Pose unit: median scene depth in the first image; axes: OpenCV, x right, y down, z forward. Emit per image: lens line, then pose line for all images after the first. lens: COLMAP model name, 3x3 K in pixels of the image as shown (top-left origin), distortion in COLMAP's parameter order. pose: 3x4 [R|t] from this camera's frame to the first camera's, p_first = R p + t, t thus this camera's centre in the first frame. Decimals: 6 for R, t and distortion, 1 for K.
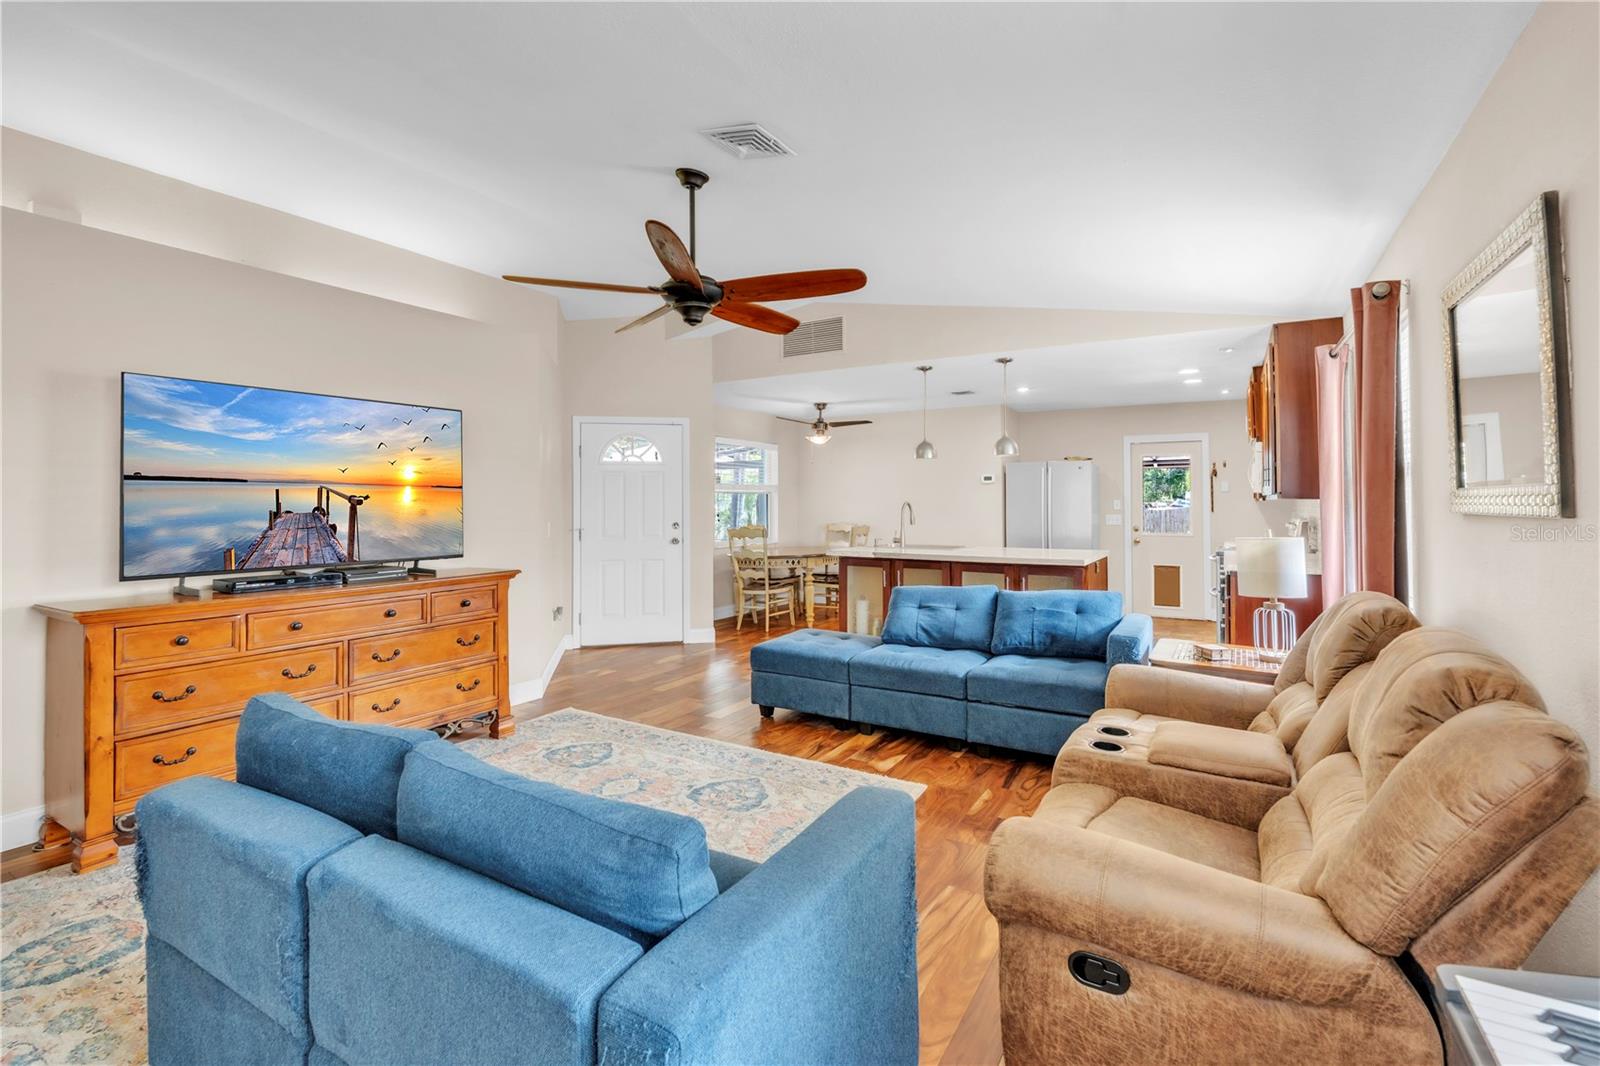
lens RADIAL K [[709.9, 0, 795.8], [0, 709.9, 493.3], [0, 0, 1]] dist [-0.004992, 0.000653]
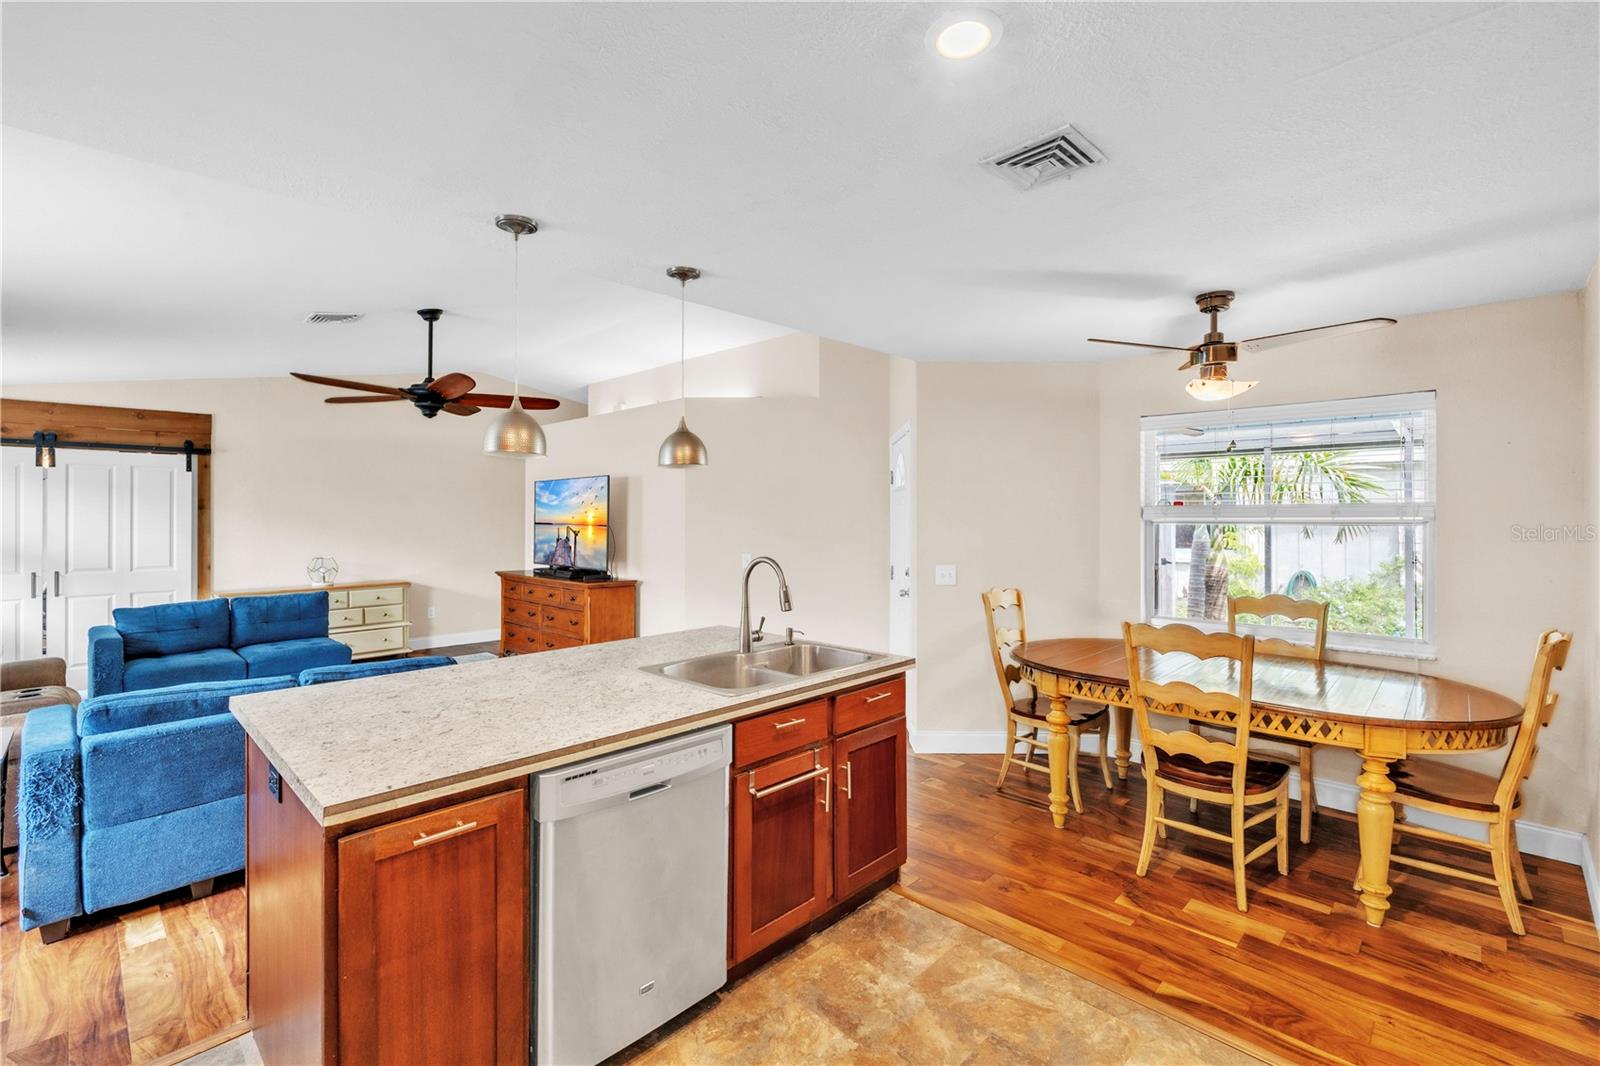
lens RADIAL K [[709.9, 0, 796.4], [0, 709.9, 514.1], [0, 0, 1]] dist [-0.004992, 0.000653]
pose [[-0.223174, -0.005441, -0.974763, 1.096098], [0.010652, 0.999911, -0.008020, -0.018449], [0.974720, -0.012173, -0.223097, 2.076191]]
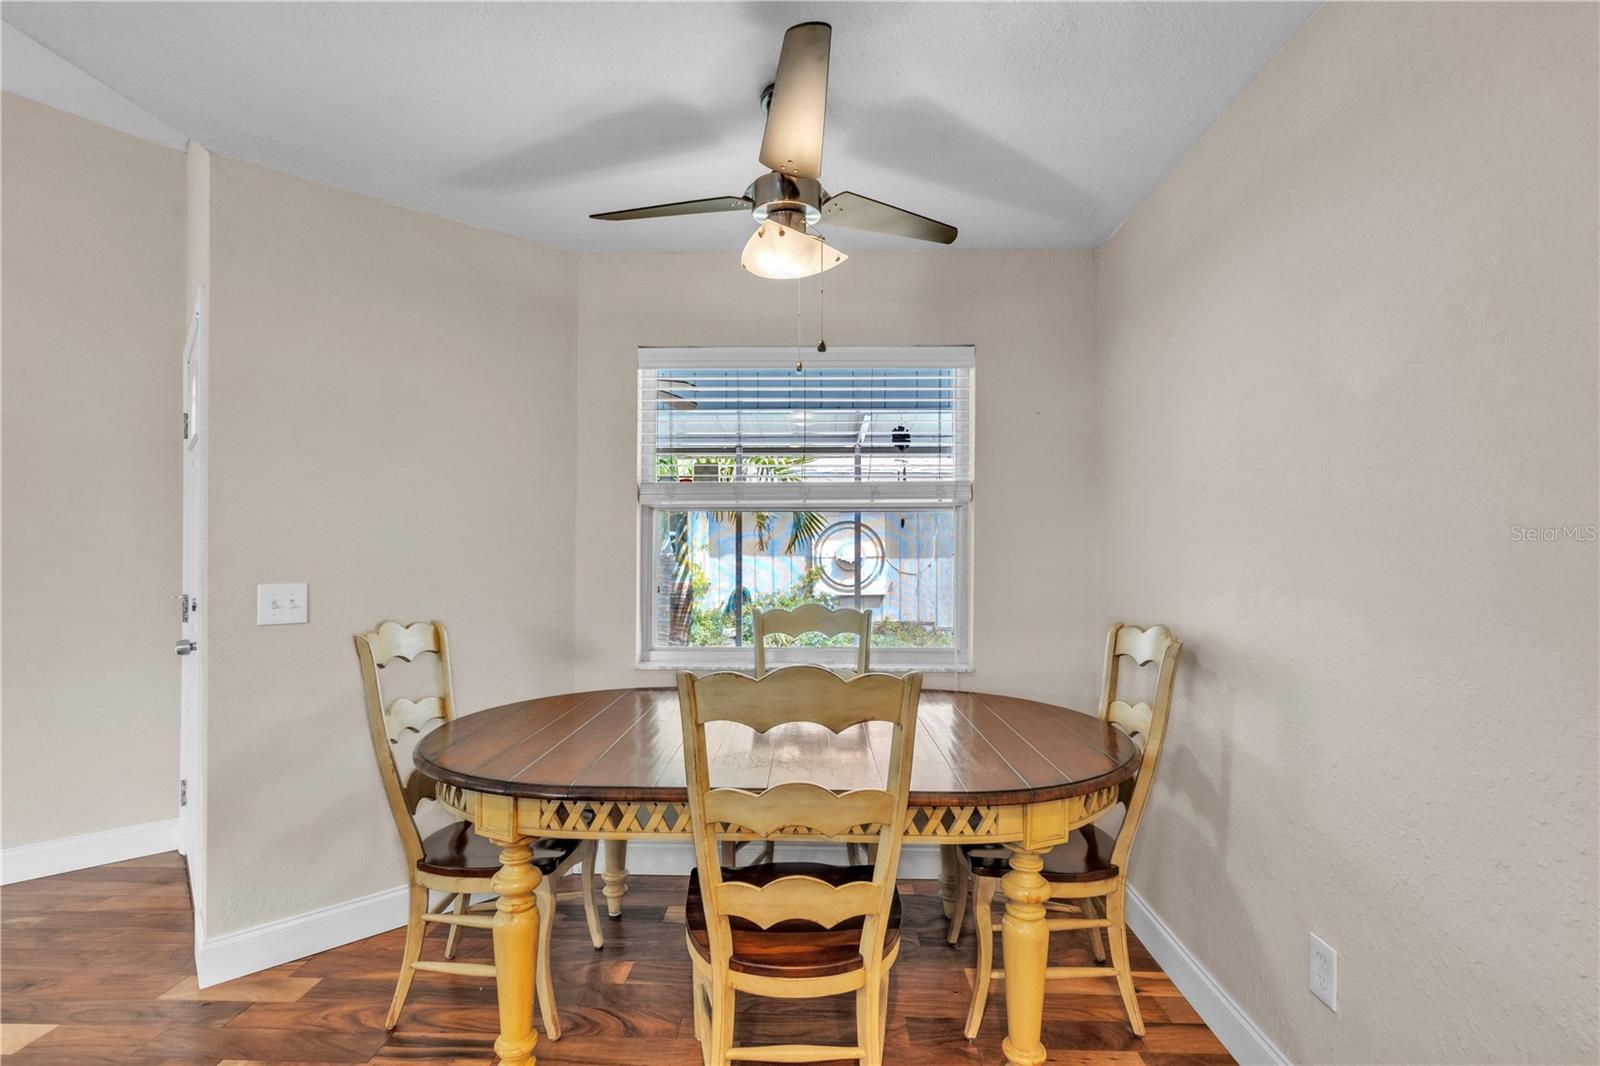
lens RADIAL K [[709.9, 0, 790.3], [0, 709.9, 545.3], [0, 0, 1]] dist [-0.004992, 0.000653]
pose [[0.498650, -0.003859, -0.866795, 0.551270], [0.008221, 0.999966, 0.000278, 0.037058], [0.866764, -0.007265, 0.498665, 2.132111]]
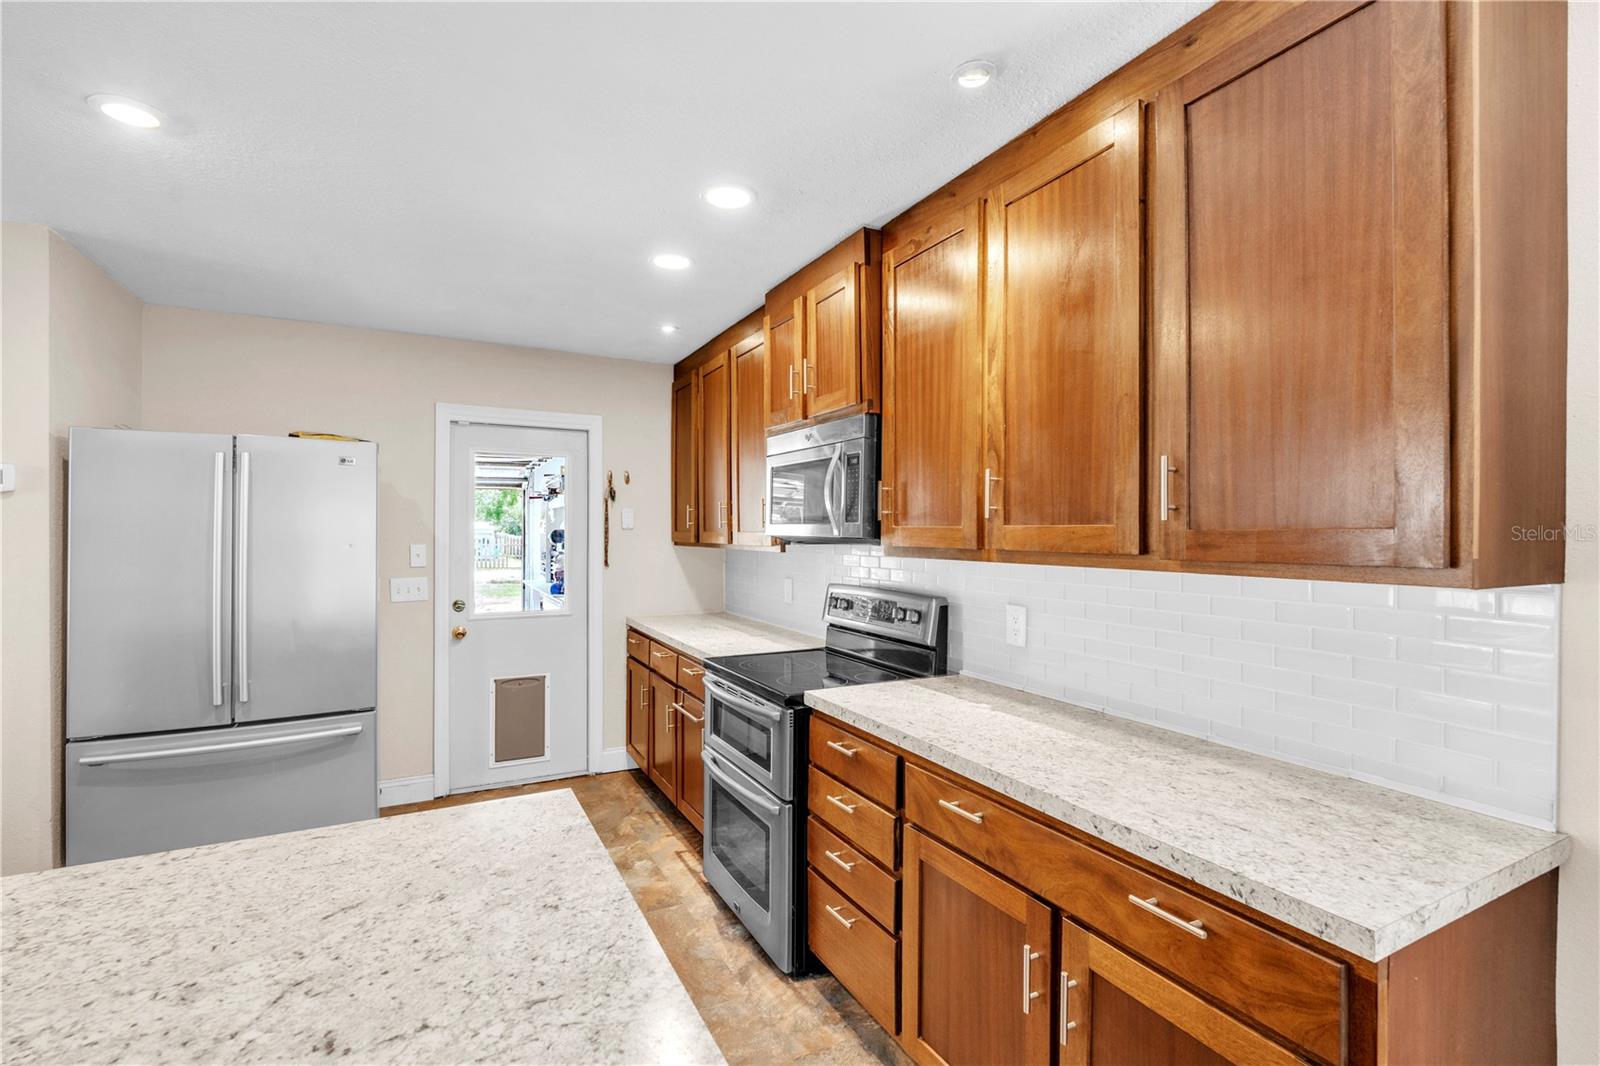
lens RADIAL K [[709.9, 0, 803.3], [0, 709.9, 532.3], [0, 0, 1]] dist [-0.004992, 0.000653]
pose [[0.508616, 0.005490, 0.860976, 0.474134], [-0.012543, 0.999921, 0.001034, -0.004787], [-0.860902, -0.011325, 0.508645, 1.396298]]
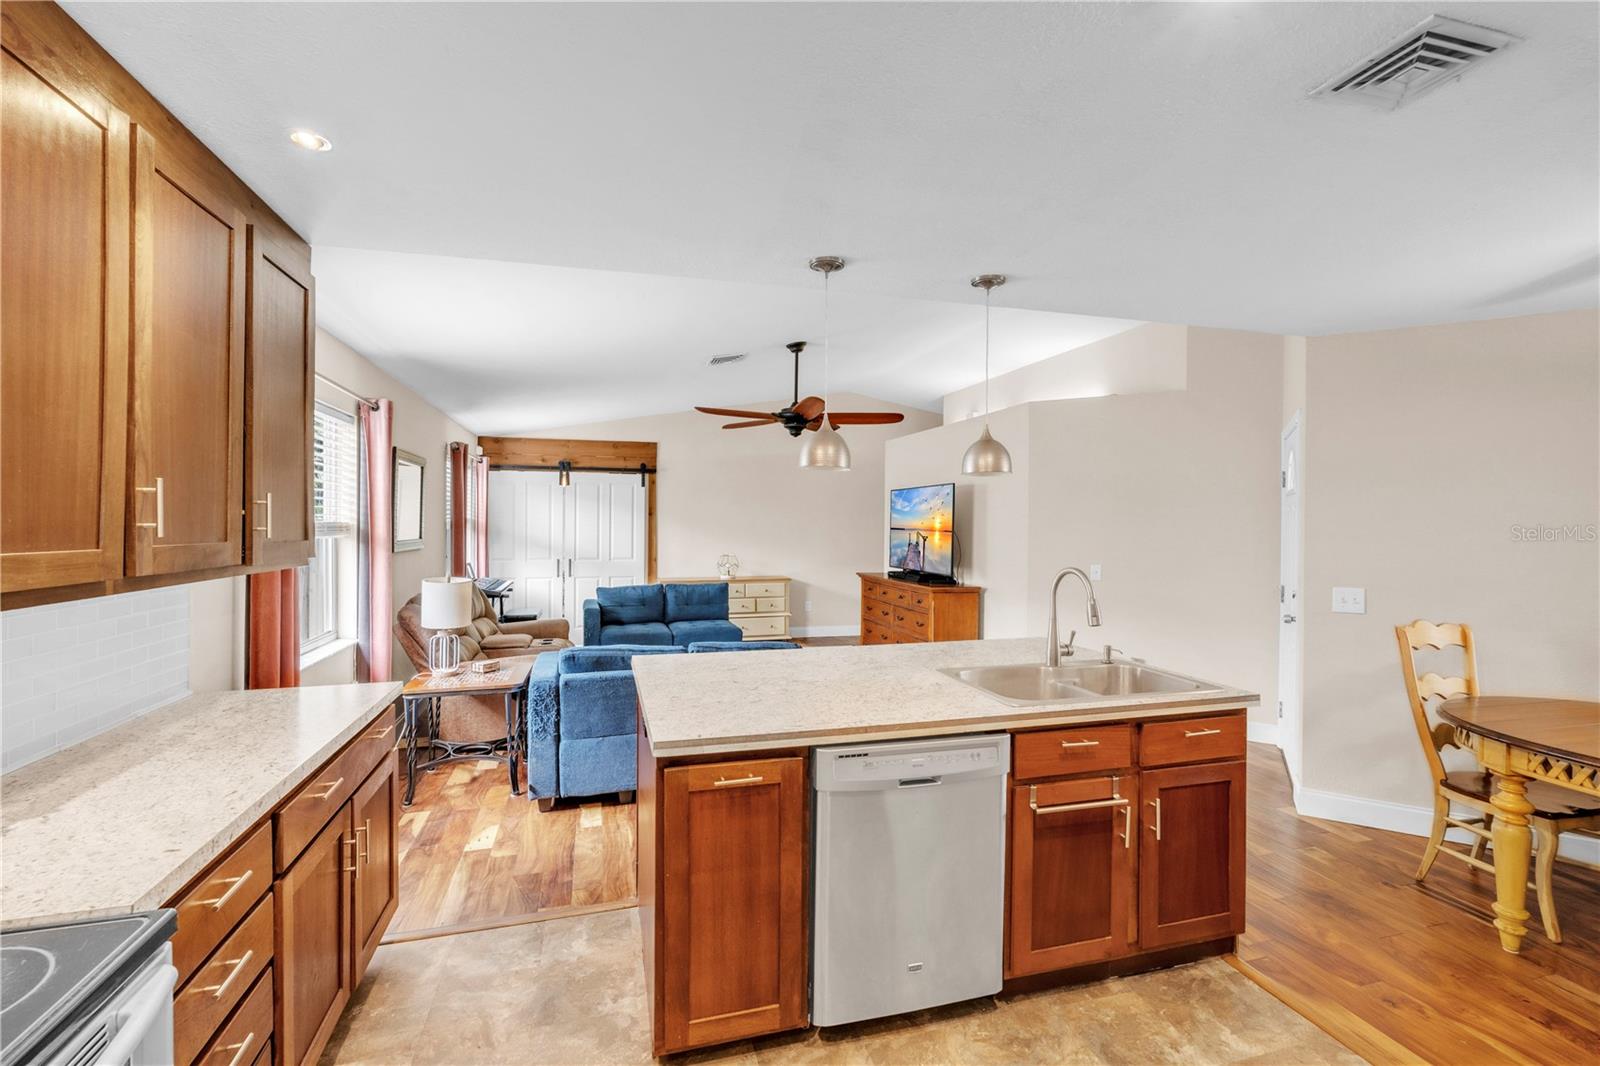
lens RADIAL K [[709.9, 0, 792.8], [0, 709.9, 525.9], [0, 0, 1]] dist [-0.004992, 0.000653]
pose [[-0.683455, -0.003699, -0.729984, 1.079720], [-0.001488, 0.999992, -0.003674, -0.017918], [0.729992, -0.001425, -0.683455, 2.167293]]
